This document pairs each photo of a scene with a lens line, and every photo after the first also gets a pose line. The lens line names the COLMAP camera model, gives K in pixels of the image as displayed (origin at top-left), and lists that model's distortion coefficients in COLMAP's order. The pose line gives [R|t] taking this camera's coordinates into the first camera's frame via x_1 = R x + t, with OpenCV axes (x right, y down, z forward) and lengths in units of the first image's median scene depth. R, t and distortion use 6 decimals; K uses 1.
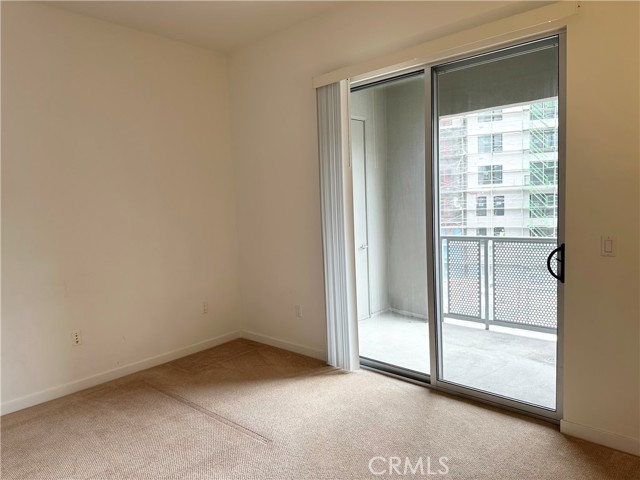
lens RADIAL K [[448.7, 0, 318.5], [0, 448.7, 242.5], [0, 0, 1]] dist [0.069637, -0.090498]
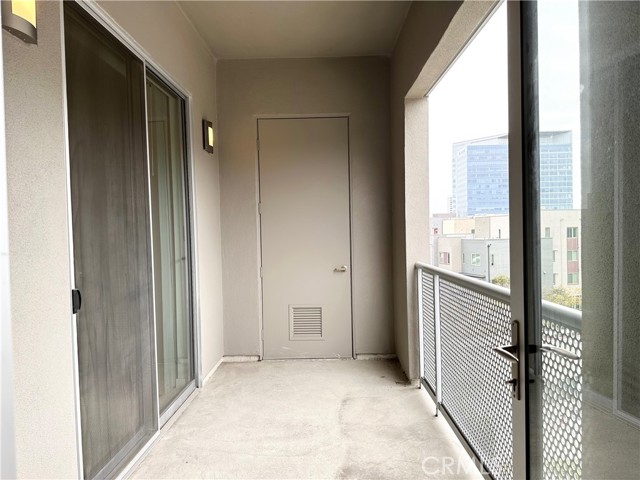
lens RADIAL K [[448.7, 0, 318.5], [0, 448.7, 242.5], [0, 0, 1]] dist [0.069637, -0.090498]
pose [[0.667008, 0.043680, -0.743769, 0.767882], [-0.071928, 0.997392, -0.005929, -0.035424], [0.741571, 0.057453, 0.668410, 0.472244]]
